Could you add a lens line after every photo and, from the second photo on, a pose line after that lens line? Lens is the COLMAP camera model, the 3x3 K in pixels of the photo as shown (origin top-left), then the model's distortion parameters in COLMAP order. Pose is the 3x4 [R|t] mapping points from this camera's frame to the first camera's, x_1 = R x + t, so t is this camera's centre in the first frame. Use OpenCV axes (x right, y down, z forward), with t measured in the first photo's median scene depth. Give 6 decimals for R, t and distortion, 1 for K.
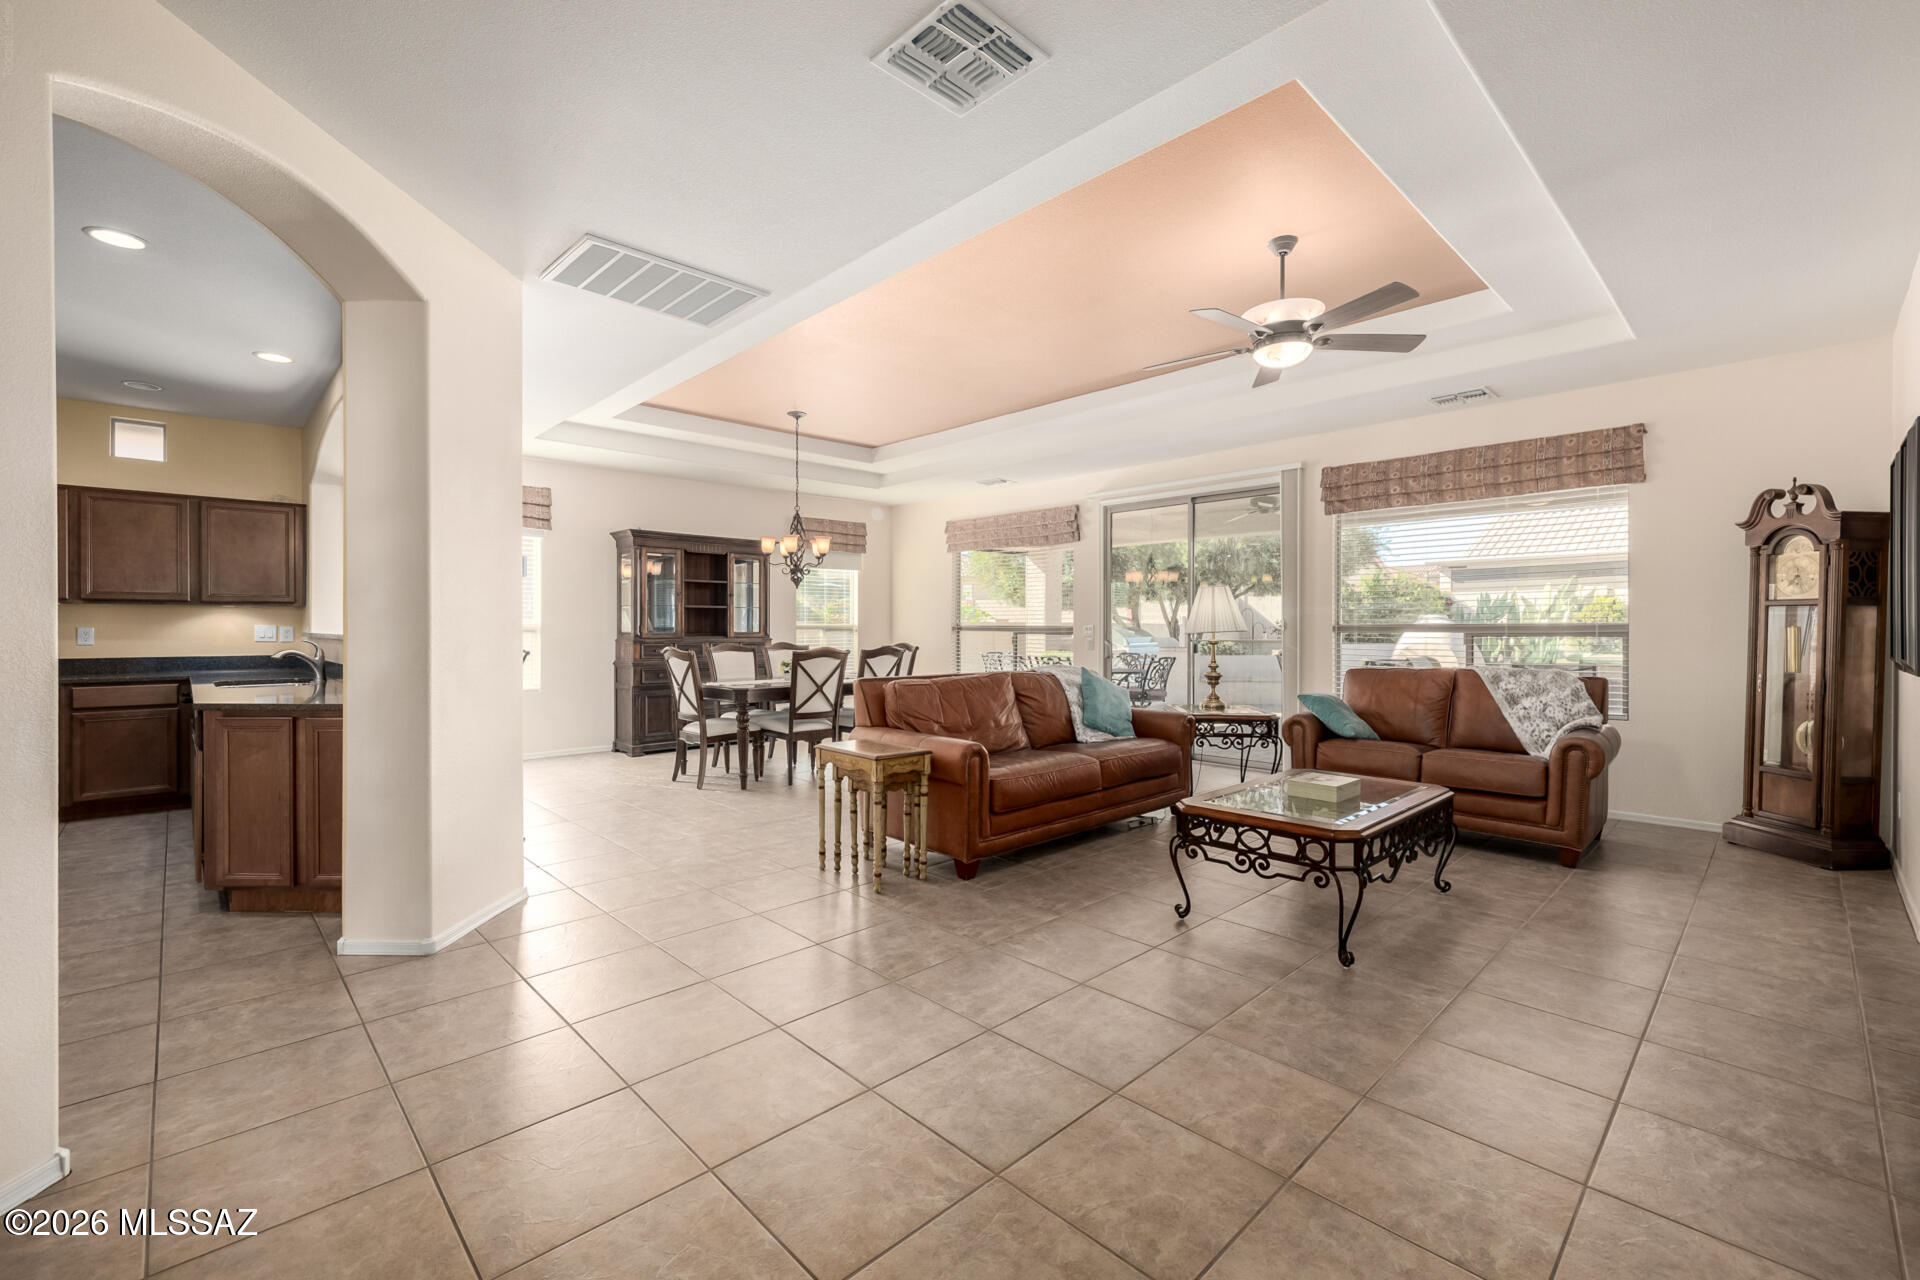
lens RADIAL K [[815.6, 0, 956.7], [0, 815.6, 631.0], [0, 0, 1]] dist [-0.000583, 0.000667]
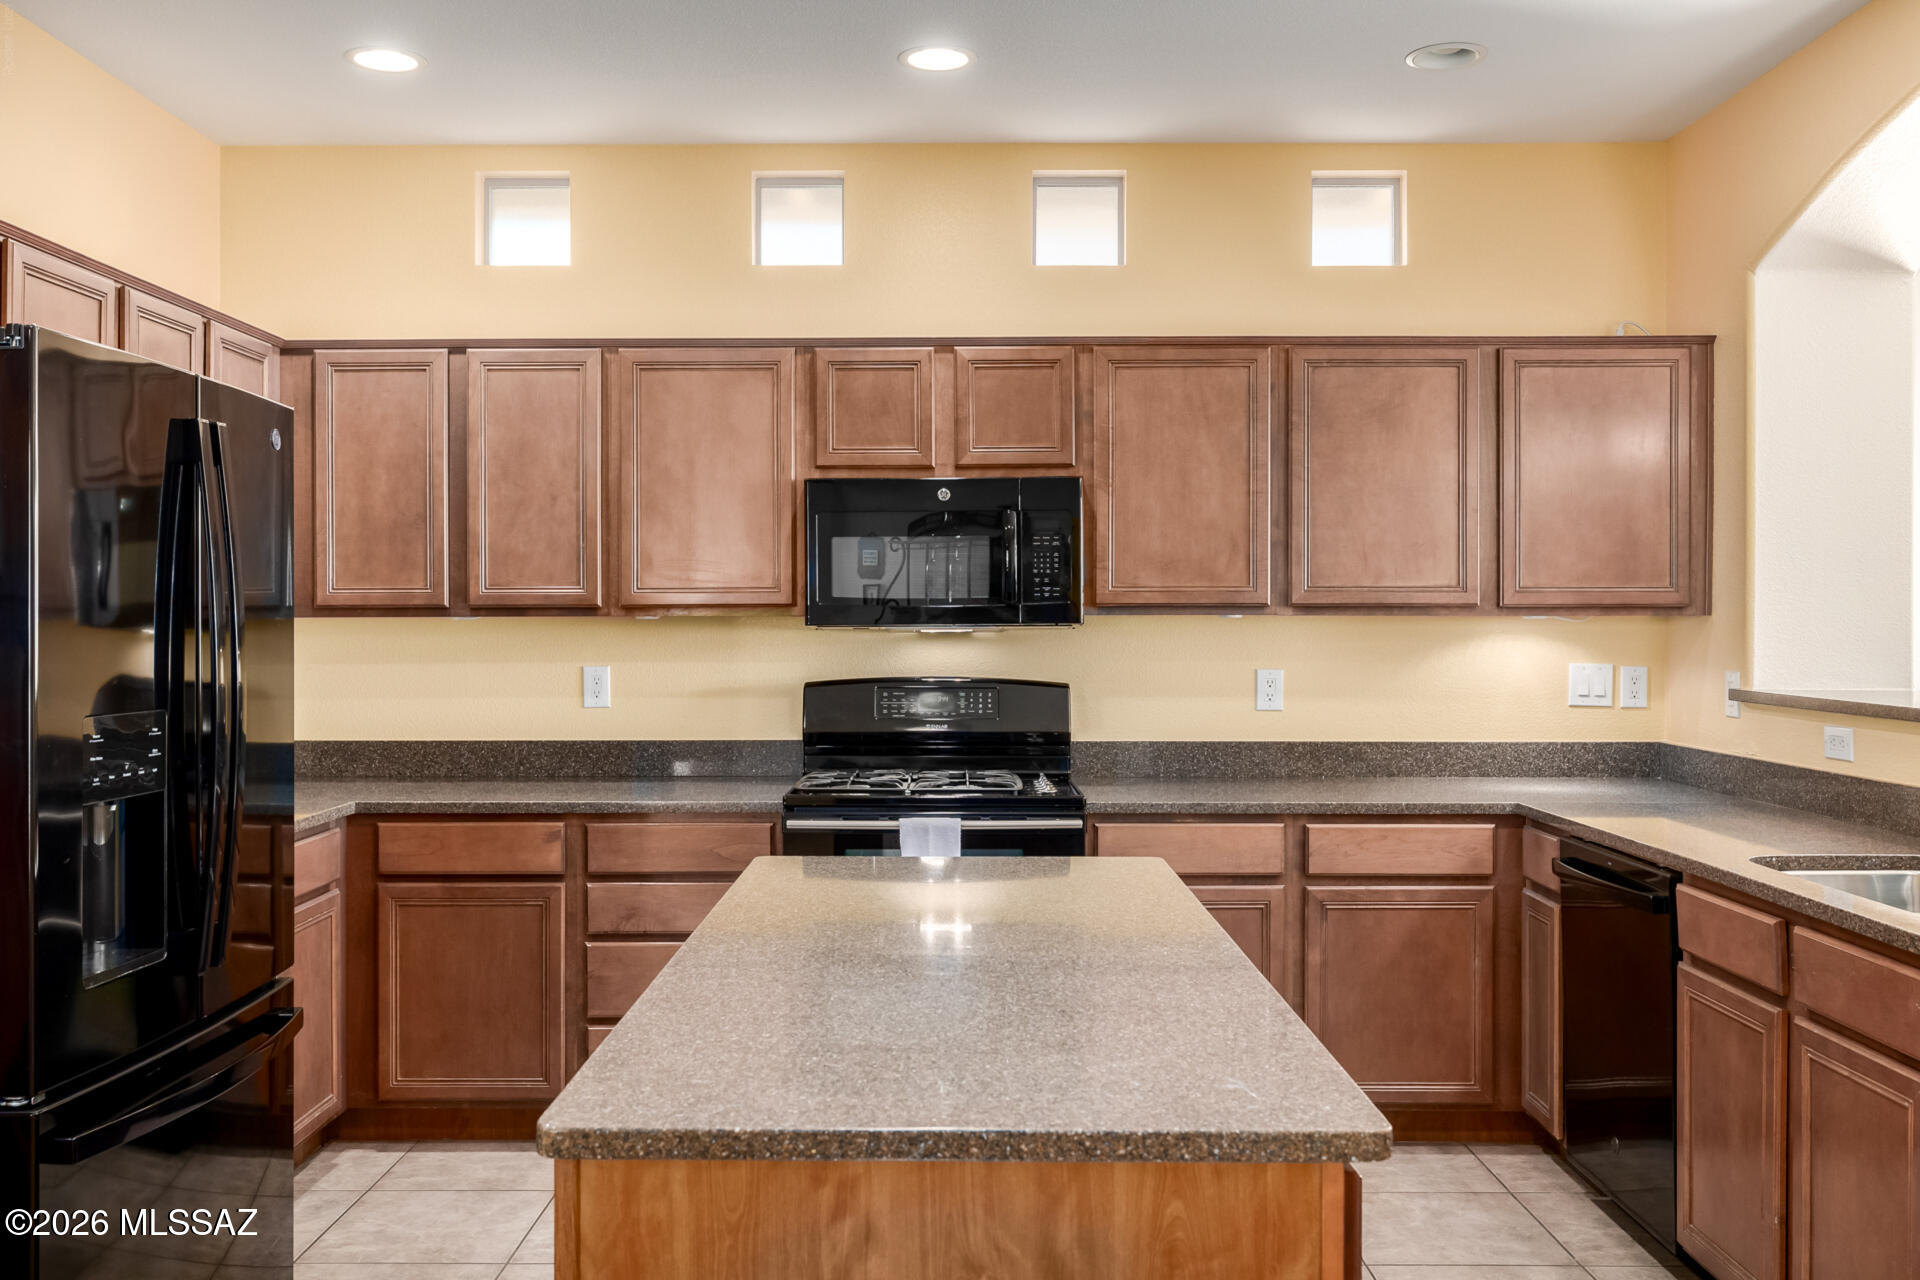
lens RADIAL K [[1687.6, 0, 931.2], [0, 1687.6, 633.4], [0, 0, 1]] dist [-0.003262, -0.004561]
pose [[0.709984, 0.006342, -0.704189, -0.505430], [-0.002641, 0.999976, 0.006344, -0.025595], [0.704212, -0.002644, 0.709984, 0.214389]]
